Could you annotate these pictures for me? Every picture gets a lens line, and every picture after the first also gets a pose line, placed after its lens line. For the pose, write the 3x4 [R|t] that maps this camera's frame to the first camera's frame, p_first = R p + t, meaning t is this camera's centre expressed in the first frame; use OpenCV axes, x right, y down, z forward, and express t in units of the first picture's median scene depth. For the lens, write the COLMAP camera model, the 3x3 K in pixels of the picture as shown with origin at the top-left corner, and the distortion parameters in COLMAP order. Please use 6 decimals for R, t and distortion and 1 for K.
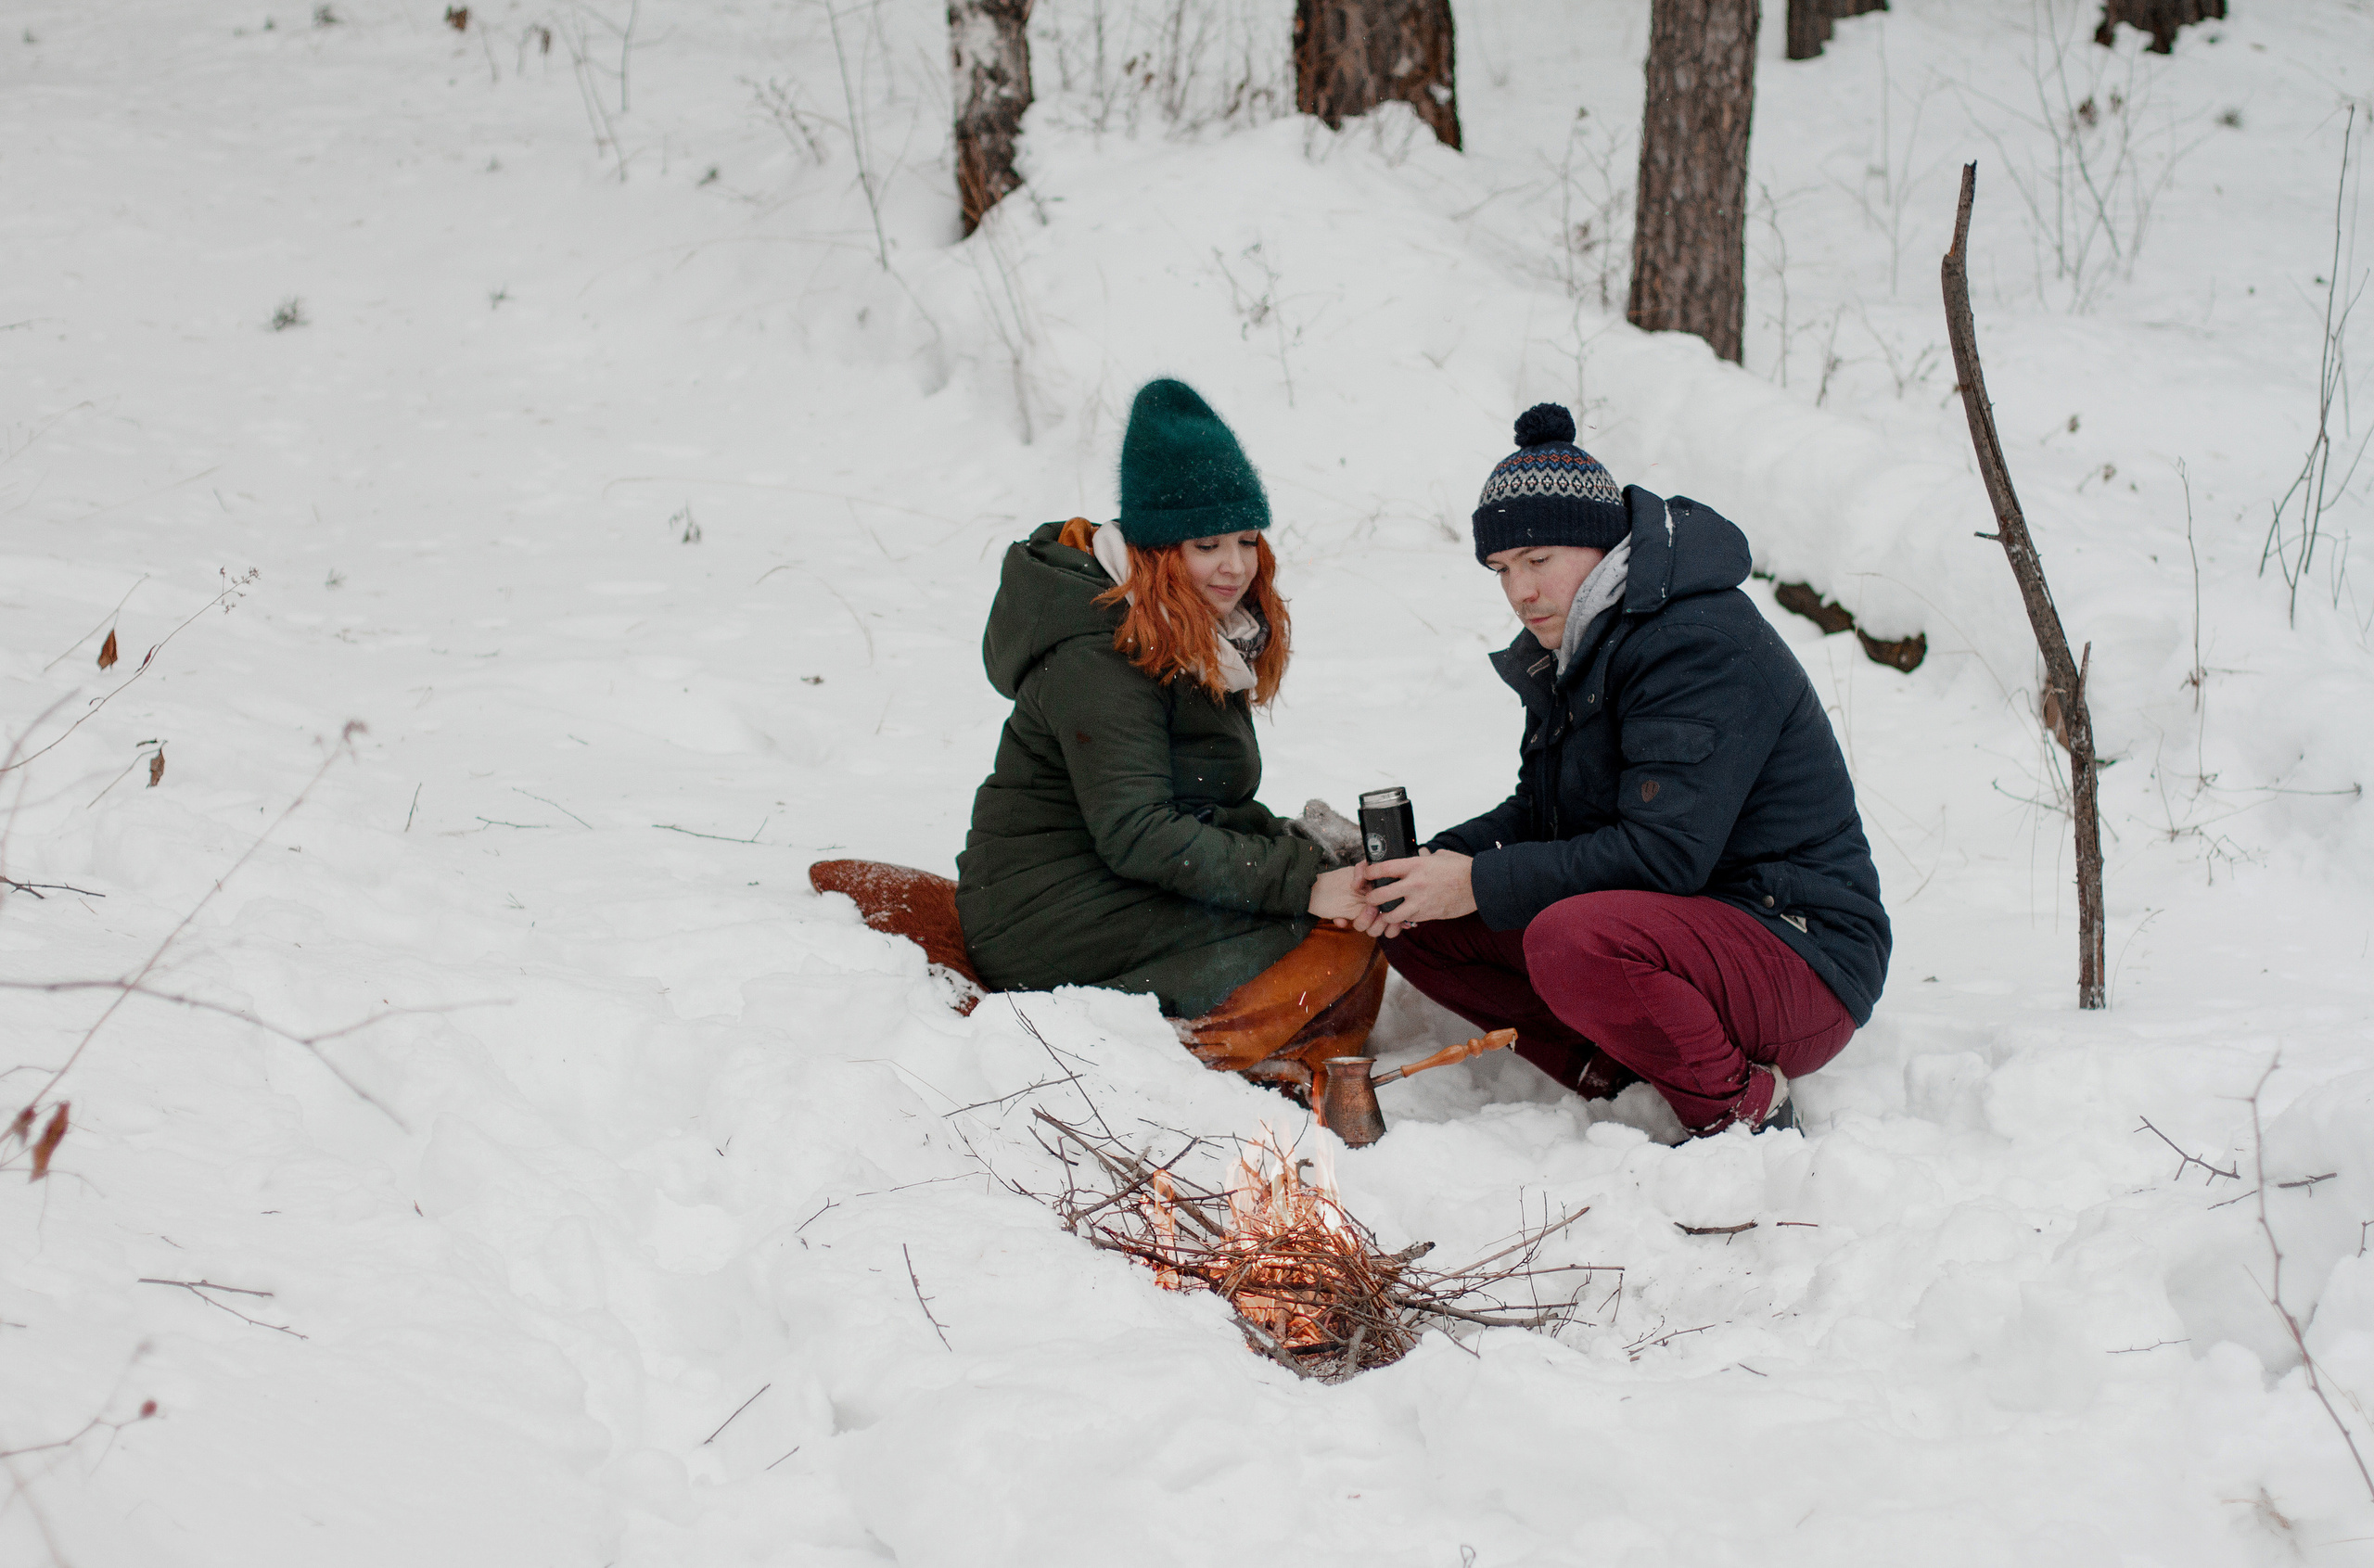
lens RADIAL K [[5547.0, 0, 1180.3], [0, 5547.0, 723.7], [0, 0, 1]] dist [-0.100149, -0.295507]
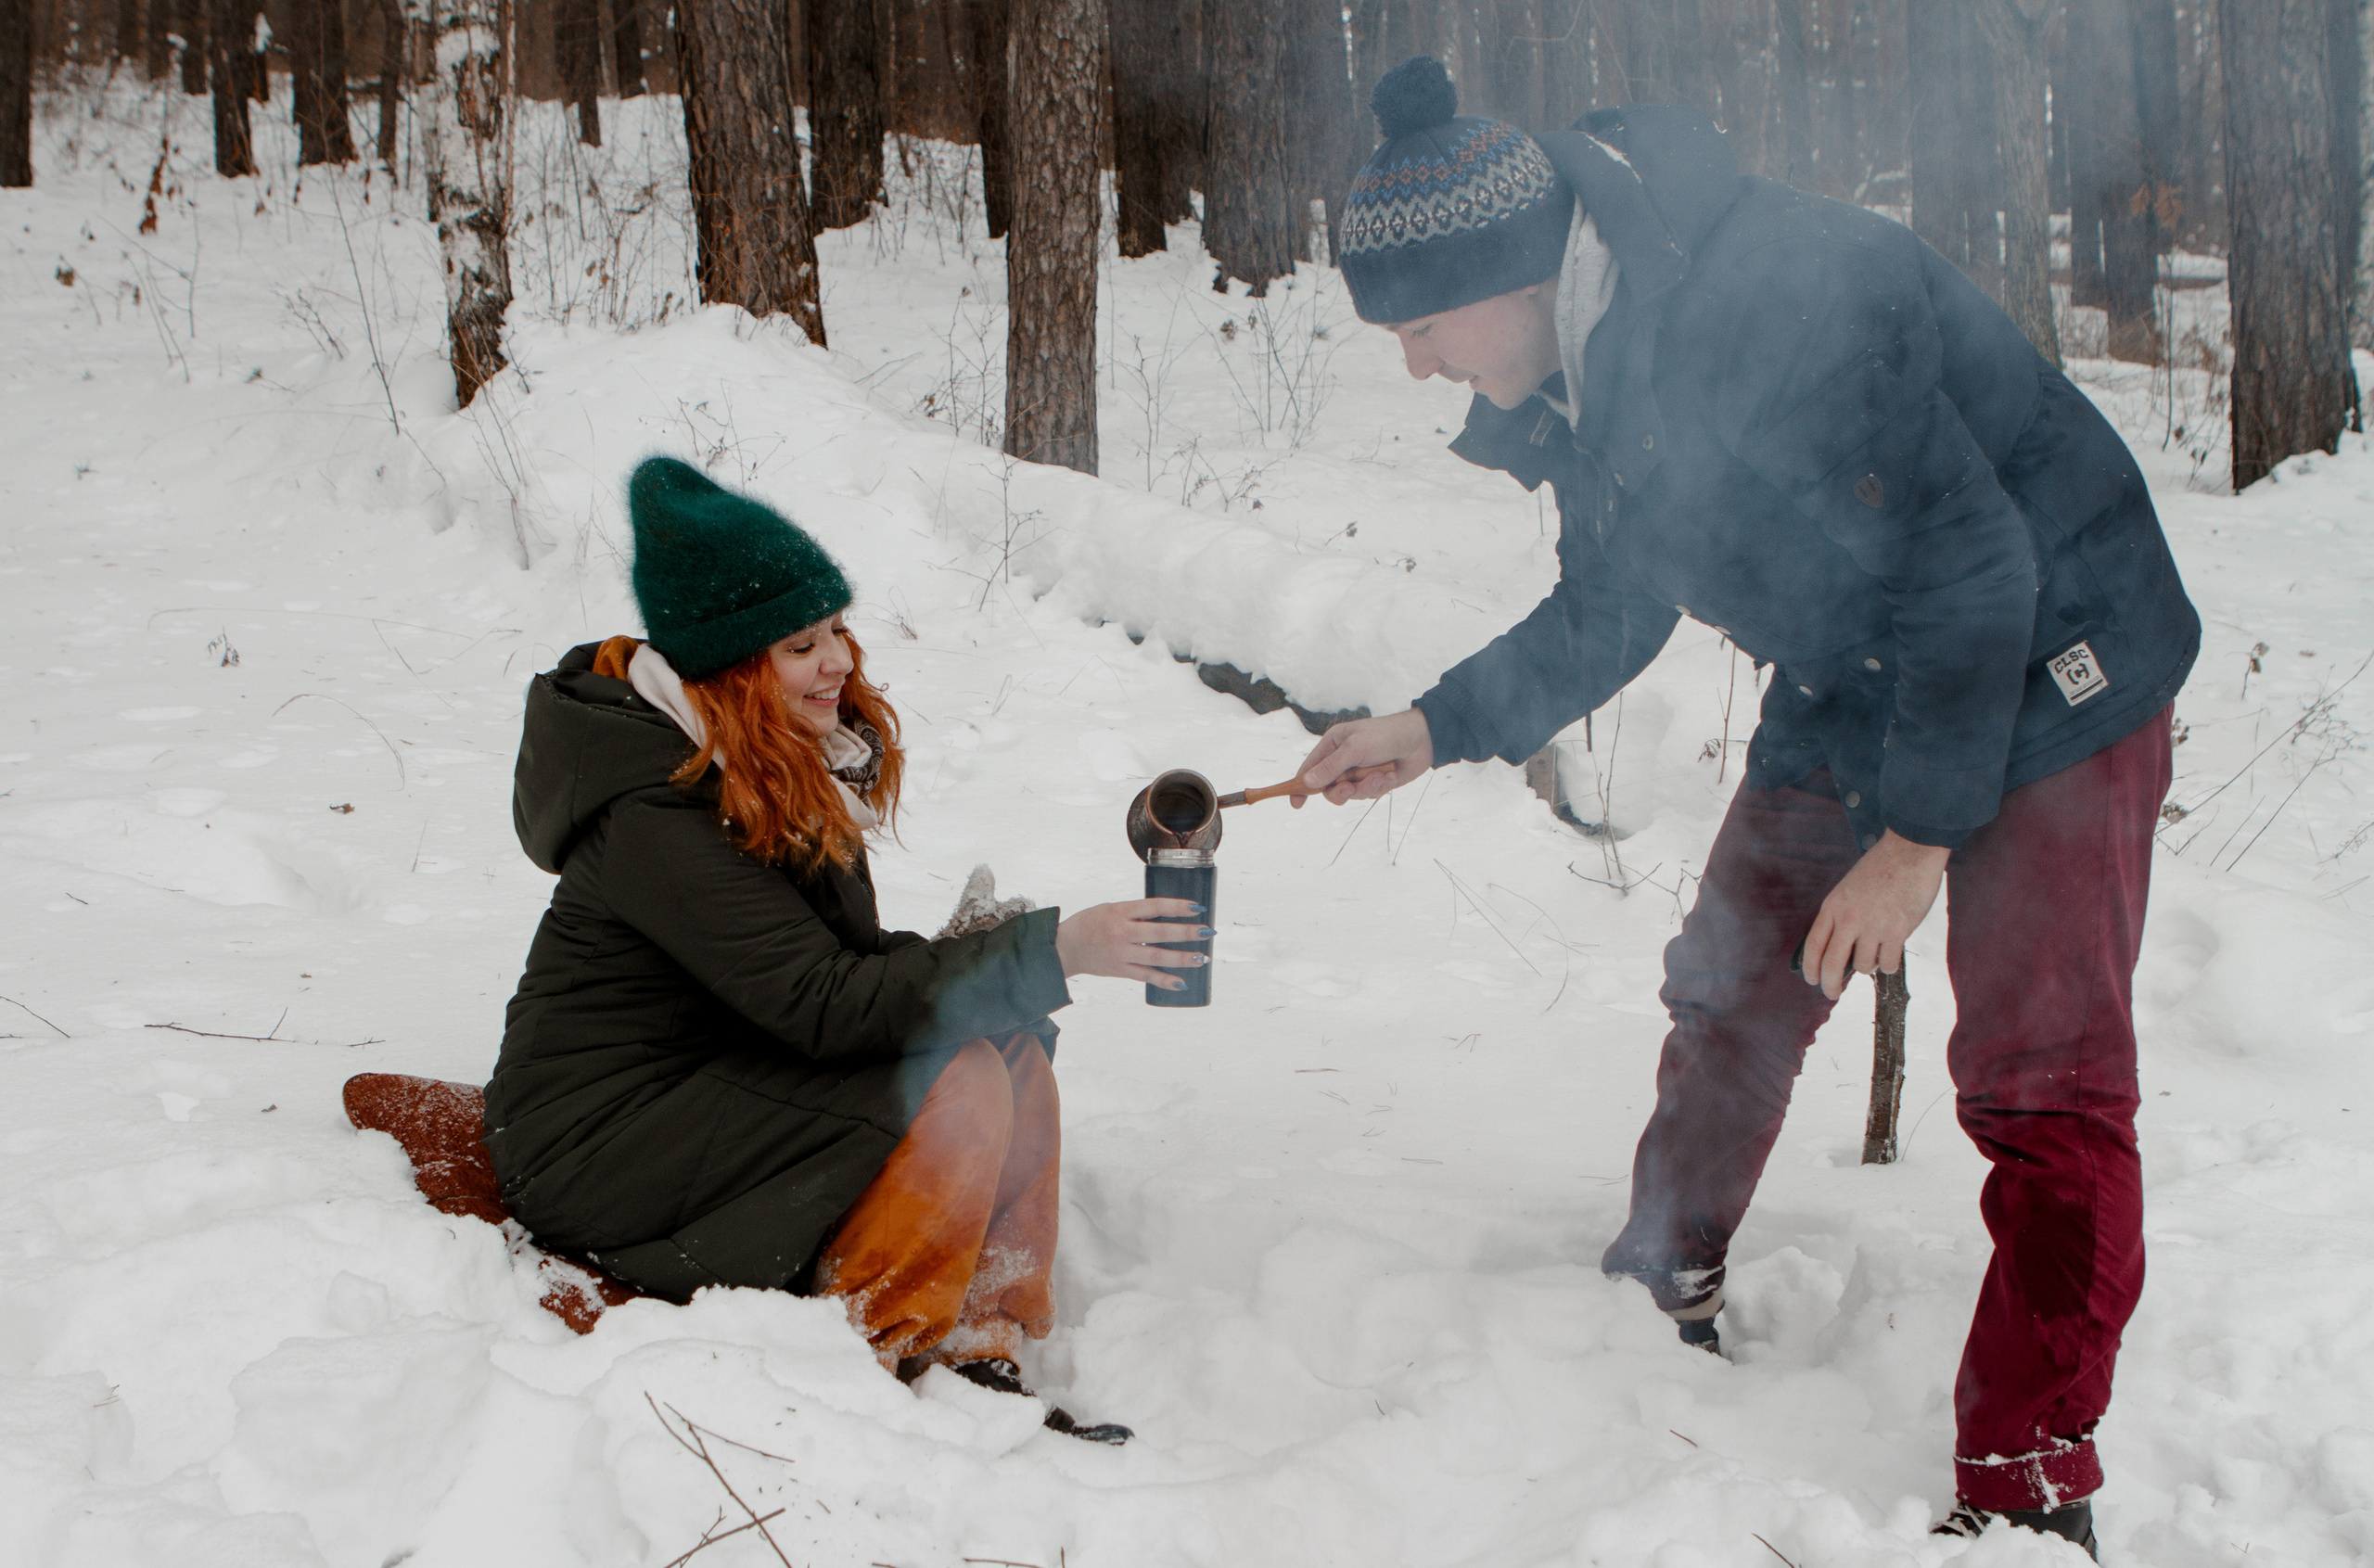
lens RADIAL K [[2618.5, 0, 1182.5], [0, 2618.5, 807.7], [0, 0, 1]] dist [-0.140805, 0.158930]
pose [[0.970916, -0.048864, 0.234382, -0.023363], [0.040038, 0.998303, 0.042274, -0.016856], [-0.236050, -0.031661, 0.971225, 0.415736]]
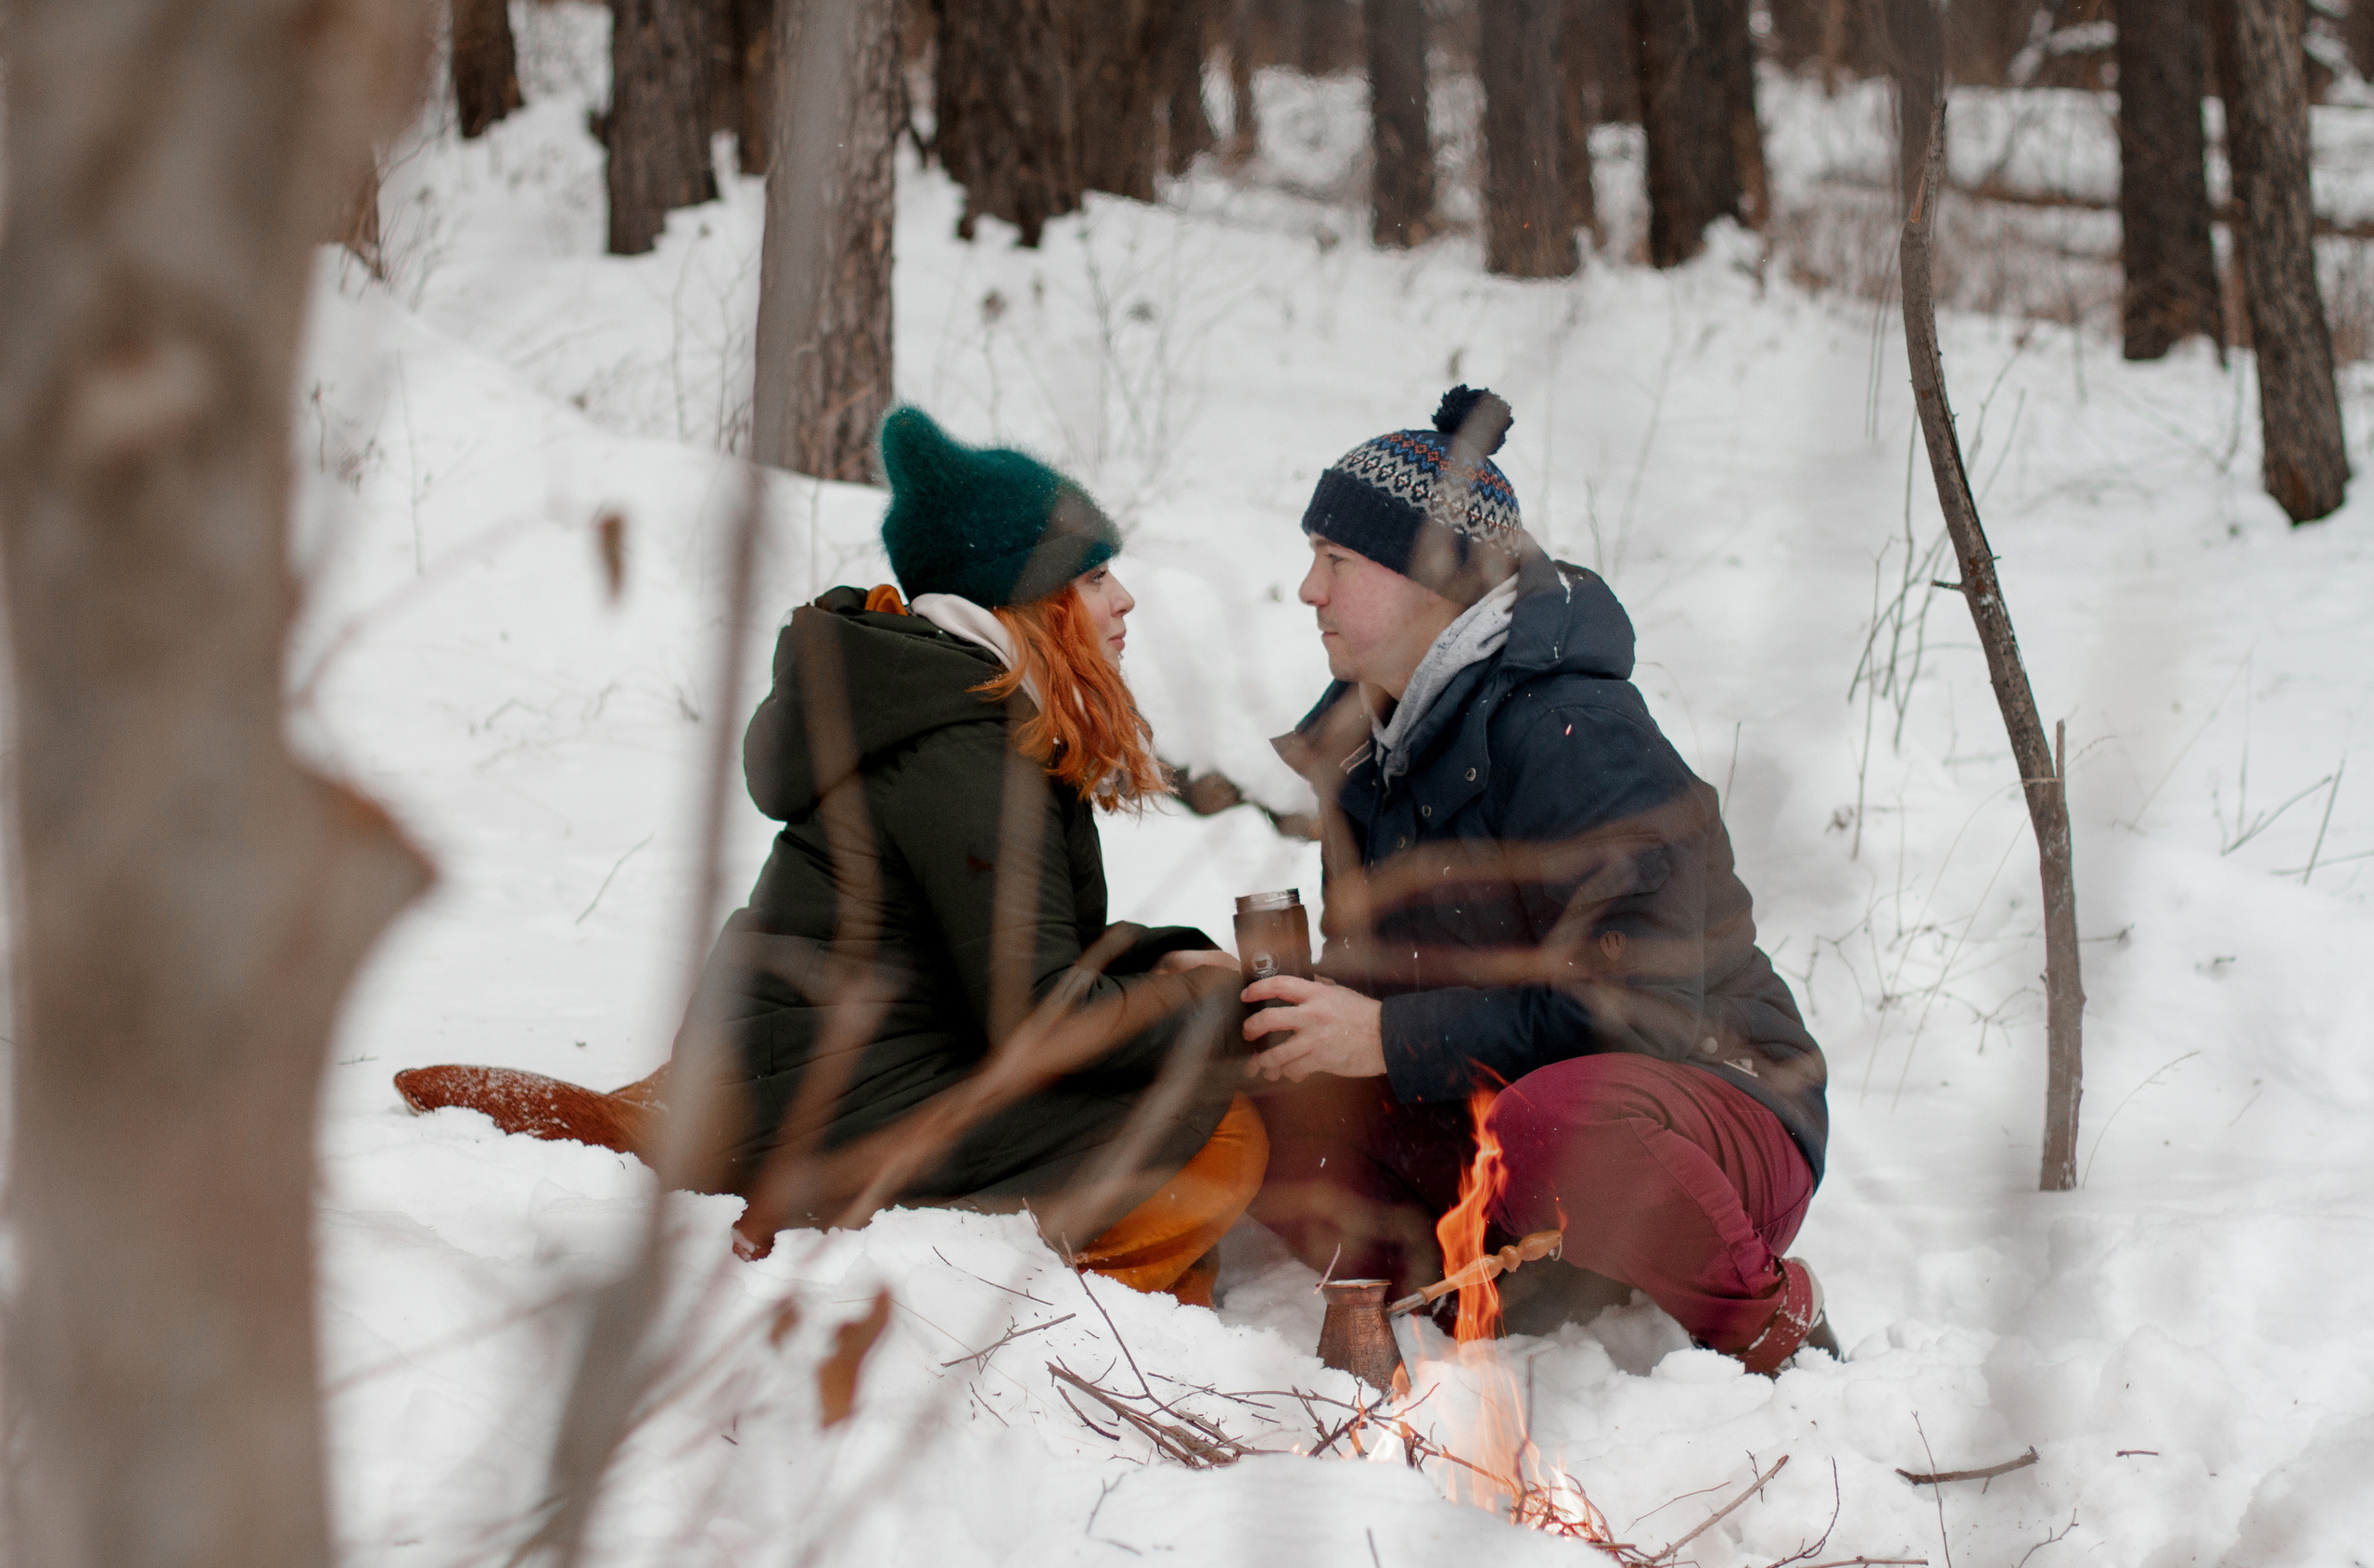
lens RADIAL K [[5547.0, 0, 1180.3], [0, 5547.0, 723.7], [0, 0, 1]] dist [-0.100149, -0.295507]
pose [[0.942195, -0.016459, 0.334661, -0.141527], [0.040085, 0.997156, -0.063814, 0.020164], [-0.332659, 0.073540, 0.940175, 0.196577]]
